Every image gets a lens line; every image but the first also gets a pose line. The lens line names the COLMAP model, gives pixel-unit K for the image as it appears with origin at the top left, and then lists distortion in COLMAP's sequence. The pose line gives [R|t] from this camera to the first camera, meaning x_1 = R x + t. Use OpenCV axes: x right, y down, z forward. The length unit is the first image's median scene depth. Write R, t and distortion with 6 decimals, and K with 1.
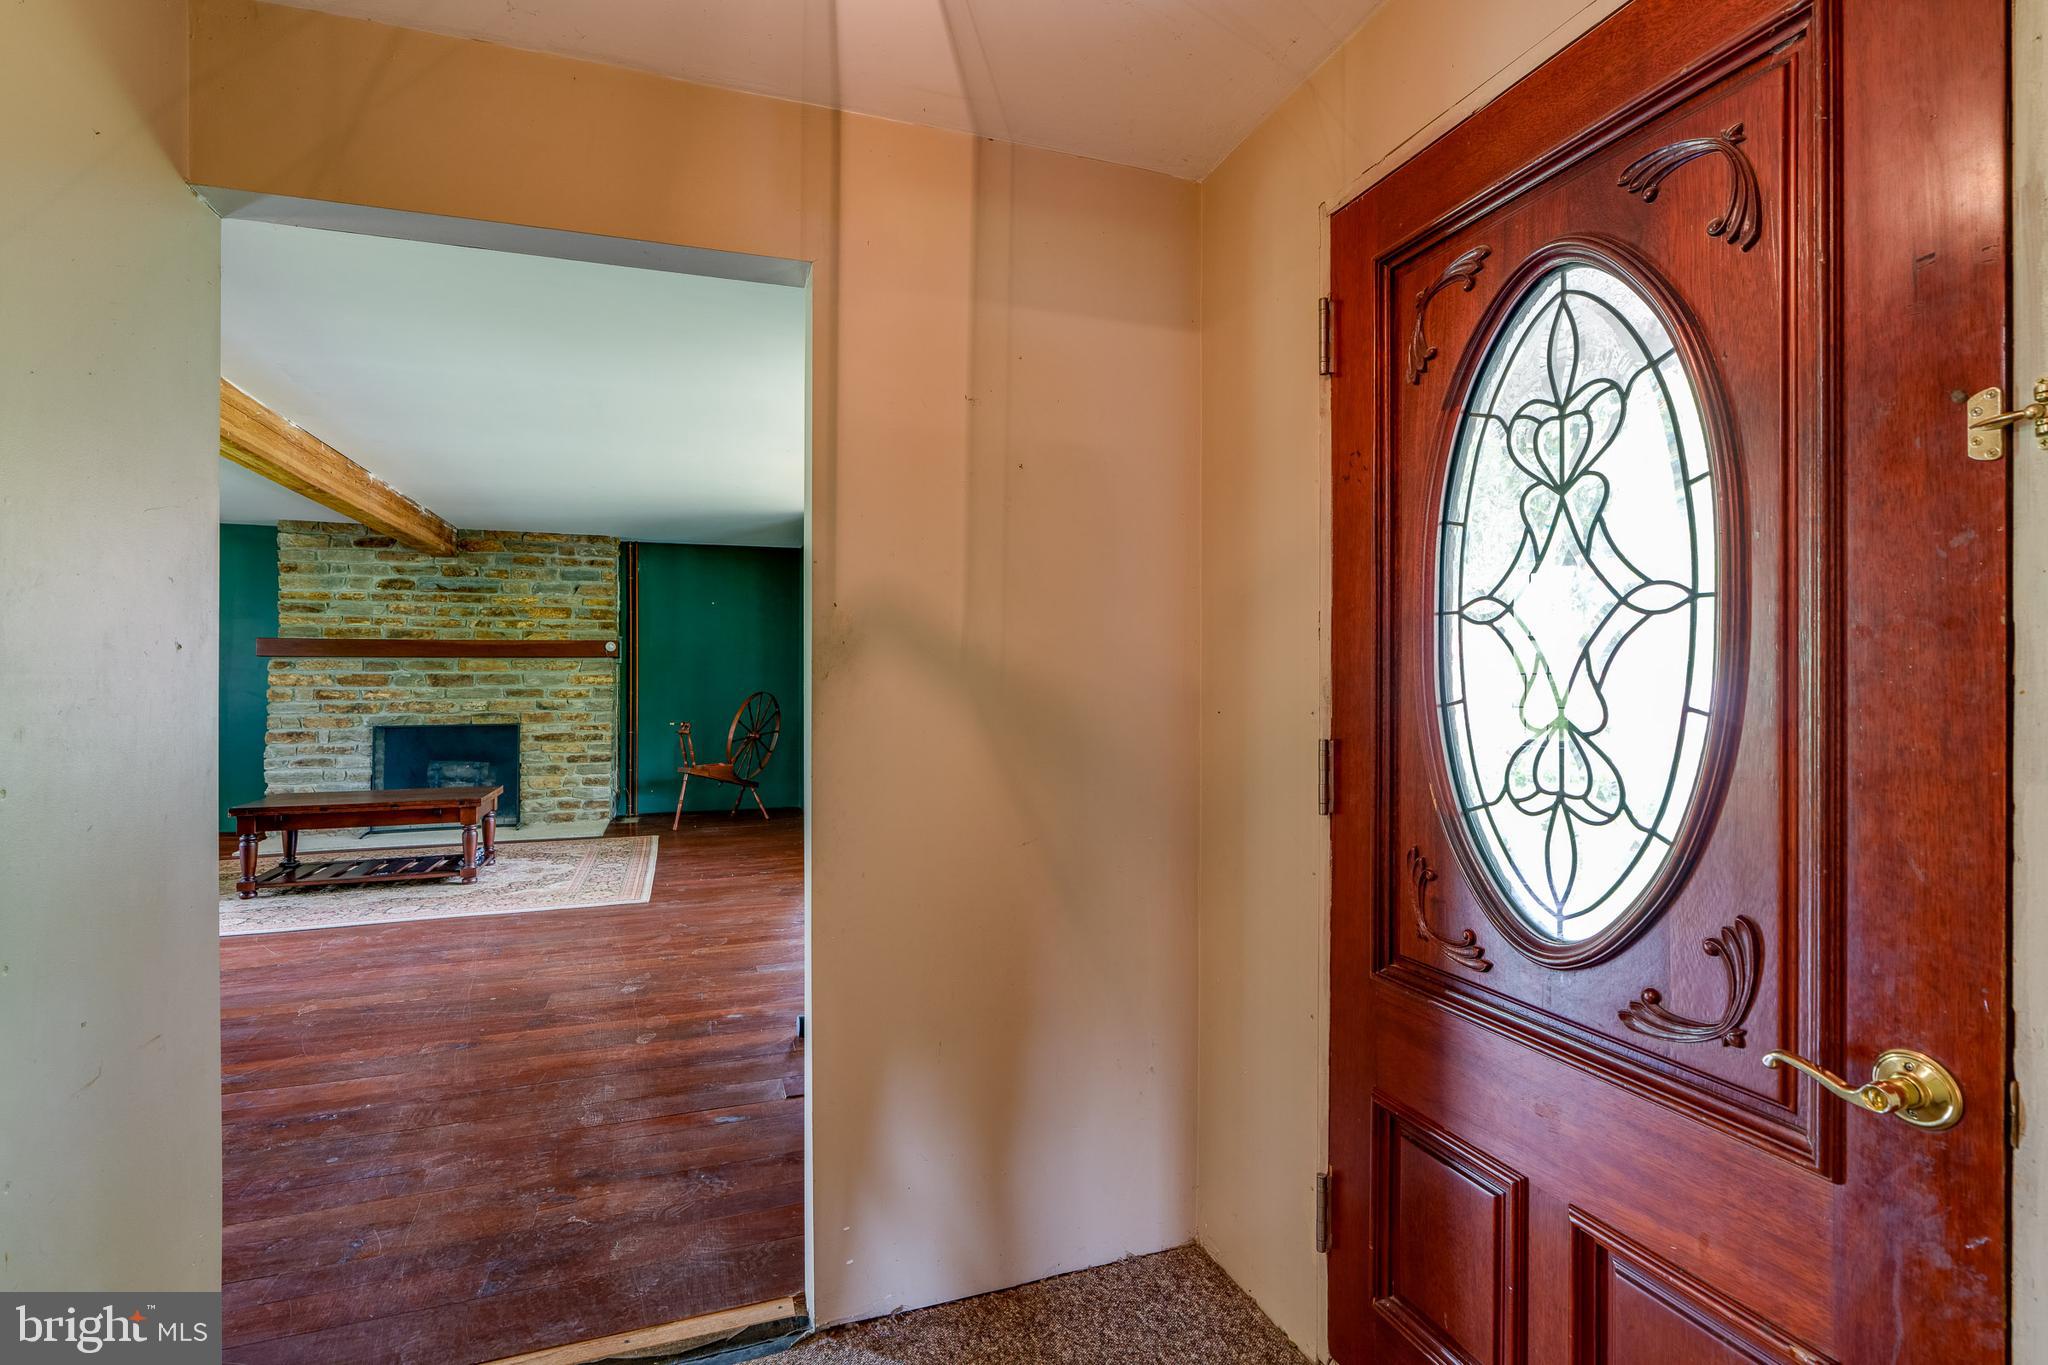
lens RADIAL K [[923.9, 0, 1023.1], [0, 923.9, 680.7], [0, 0, 1]] dist [-0.005159, -0.000506]
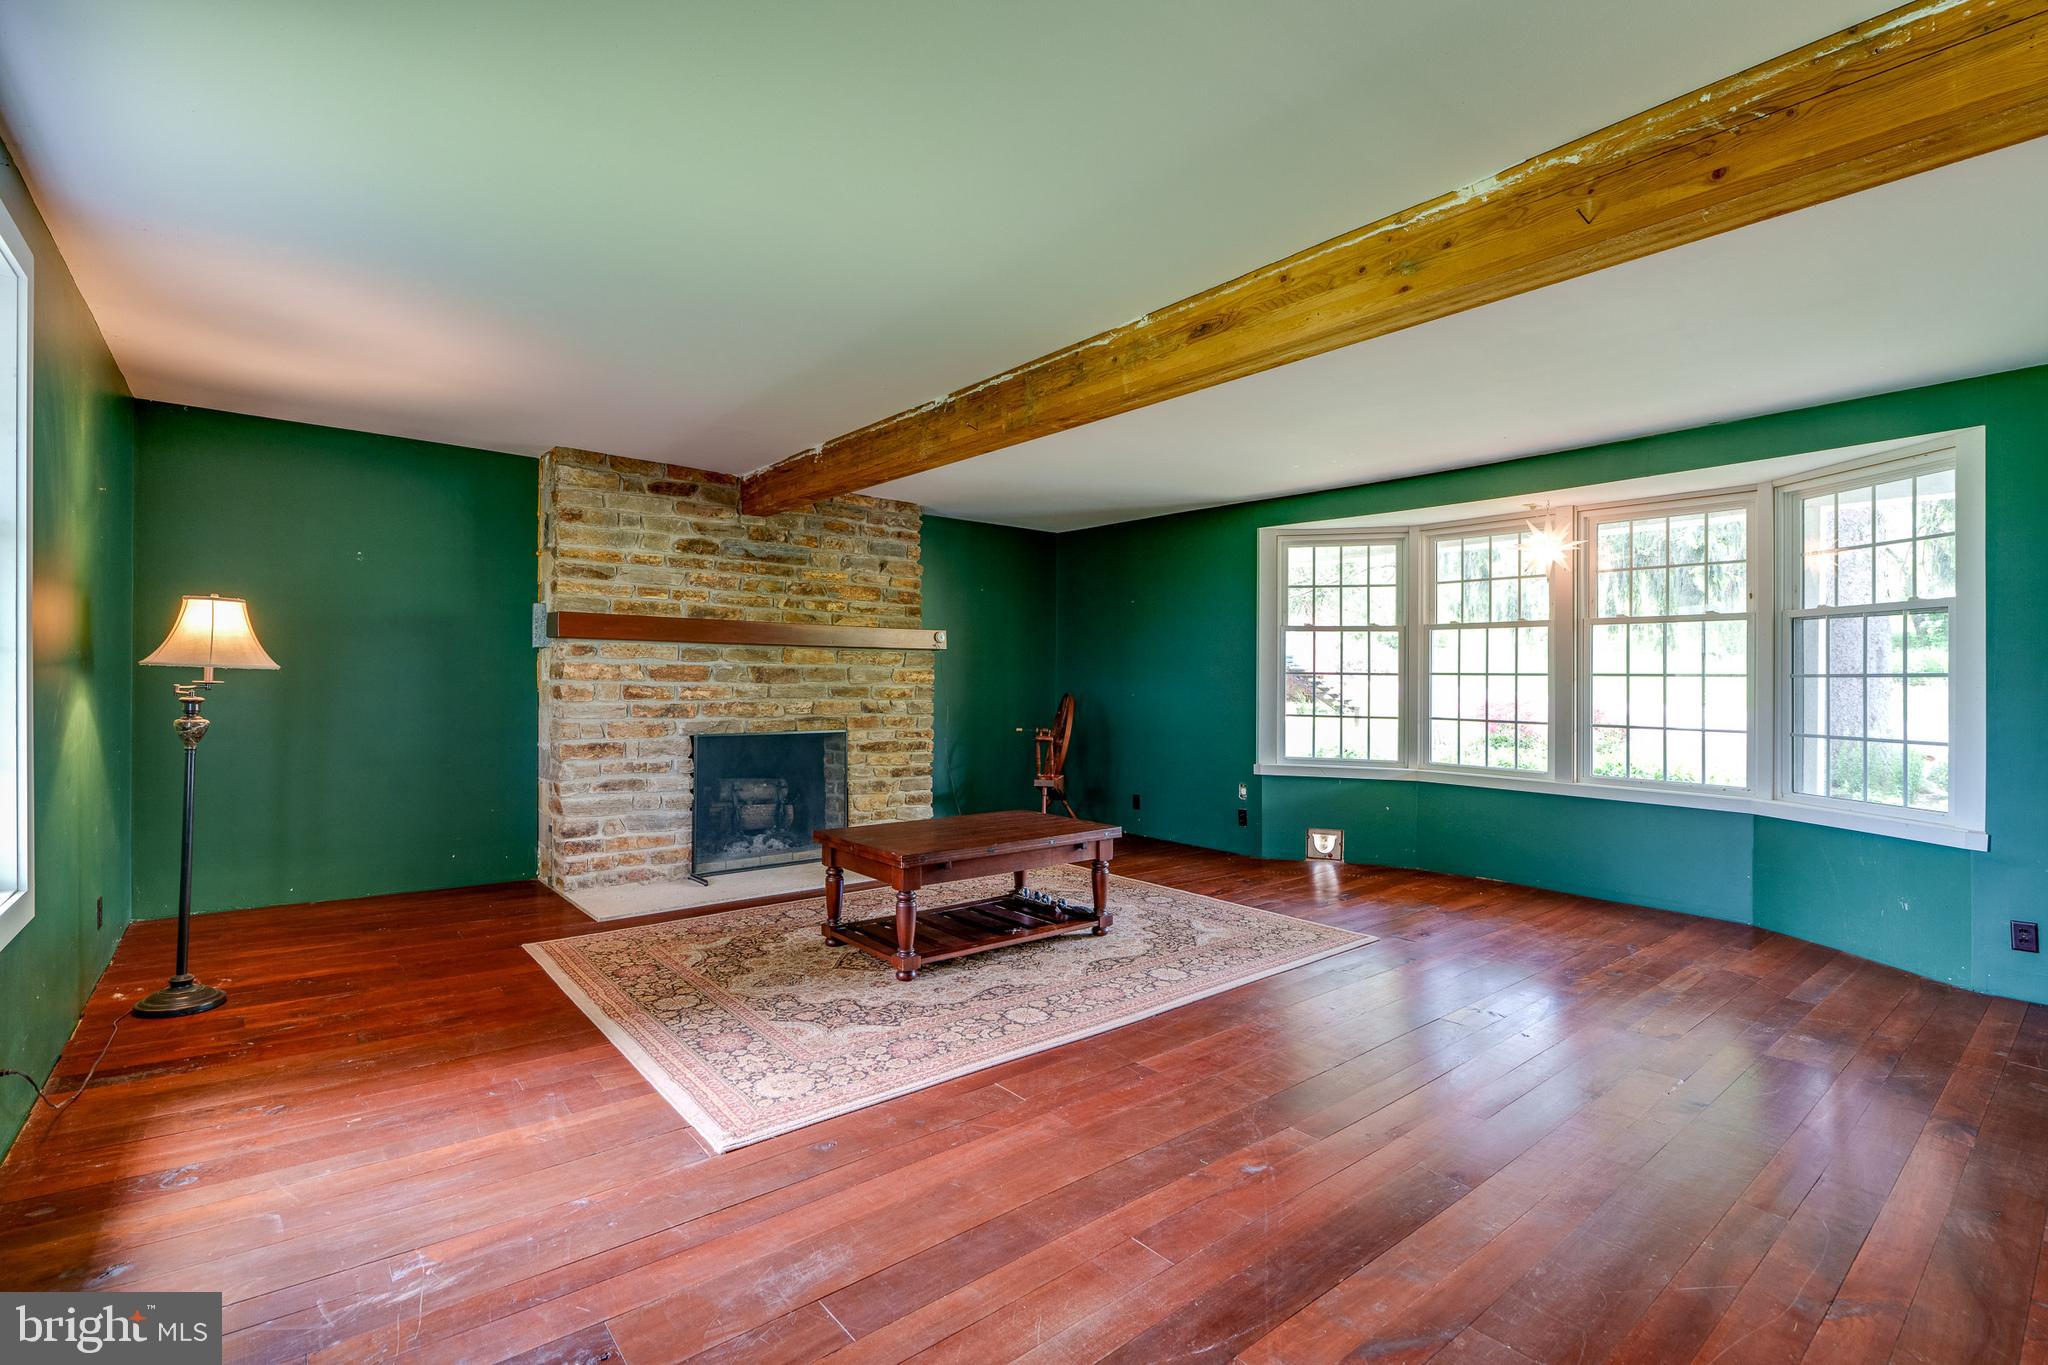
lens RADIAL K [[923.9, 0, 1026.0], [0, 923.9, 680.6], [0, 0, 1]] dist [-0.005159, -0.000506]
pose [[0.940904, 0.015982, 0.338296, -0.702320], [-0.017963, 0.999835, 0.002724, -0.001612], [-0.338197, -0.008639, 0.941036, 0.200638]]
